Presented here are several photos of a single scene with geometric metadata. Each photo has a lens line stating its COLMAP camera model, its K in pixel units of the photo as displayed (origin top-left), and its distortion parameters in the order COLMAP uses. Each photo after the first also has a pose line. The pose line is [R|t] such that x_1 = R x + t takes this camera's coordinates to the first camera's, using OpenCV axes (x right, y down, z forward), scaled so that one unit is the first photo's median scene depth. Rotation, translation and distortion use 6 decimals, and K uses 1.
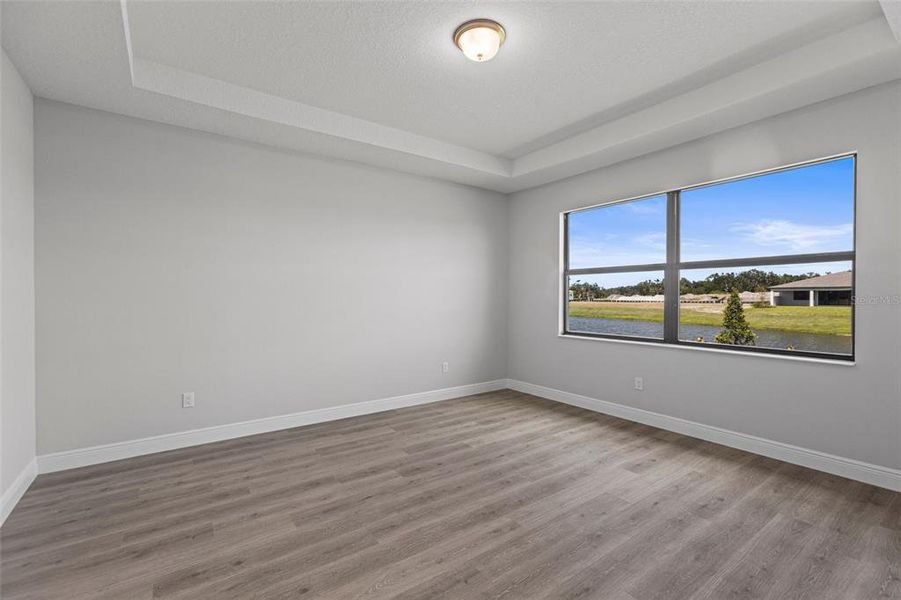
lens RADIAL K [[407.4, 0, 450.5], [0, 407.4, 300.0], [0, 0, 1]] dist [0.003370, 0.001176]
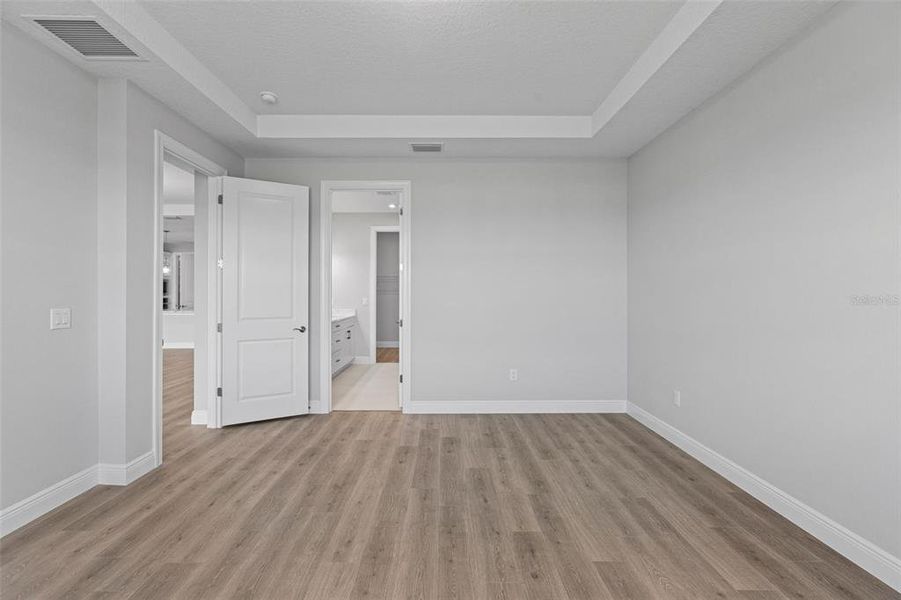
lens RADIAL K [[407.4, 0, 450.5], [0, 407.4, 300.0], [0, 0, 1]] dist [0.003370, 0.001176]
pose [[-0.588414, 0.012918, -0.808457, 0.614704], [-0.006656, 0.999761, 0.020819, -0.014769], [0.808533, 0.017631, -0.588187, 1.460248]]
